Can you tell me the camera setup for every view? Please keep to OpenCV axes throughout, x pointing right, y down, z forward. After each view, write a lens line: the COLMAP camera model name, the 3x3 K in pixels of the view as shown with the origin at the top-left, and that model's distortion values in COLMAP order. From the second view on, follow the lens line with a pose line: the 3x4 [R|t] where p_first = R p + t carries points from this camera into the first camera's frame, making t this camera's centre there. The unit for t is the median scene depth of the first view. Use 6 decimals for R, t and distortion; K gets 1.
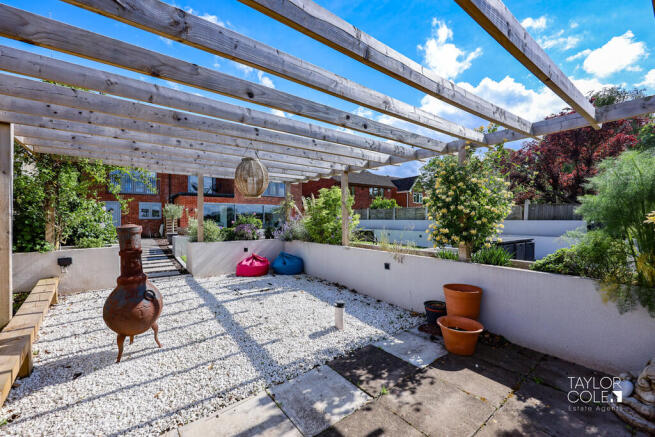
lens RADIAL K [[265.1, 0, 327.5], [0, 265.1, 218.5], [0, 0, 1]] dist [-0.000725, -0.000081]
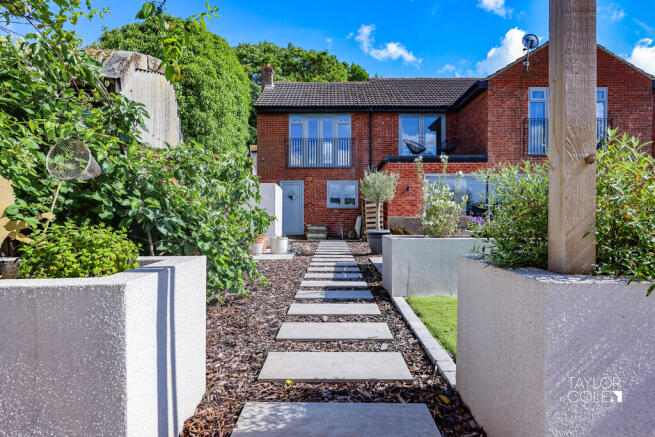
lens RADIAL K [[391.9, 0, 327.5], [0, 391.9, 218.5], [0, 0, 1]] dist [0.001996, -0.000122]
pose [[0.803335, -0.000278, -0.595528, -0.217021], [0.005278, 0.999964, 0.006652, 0.026171], [0.595504, -0.008487, 0.803307, 0.347440]]
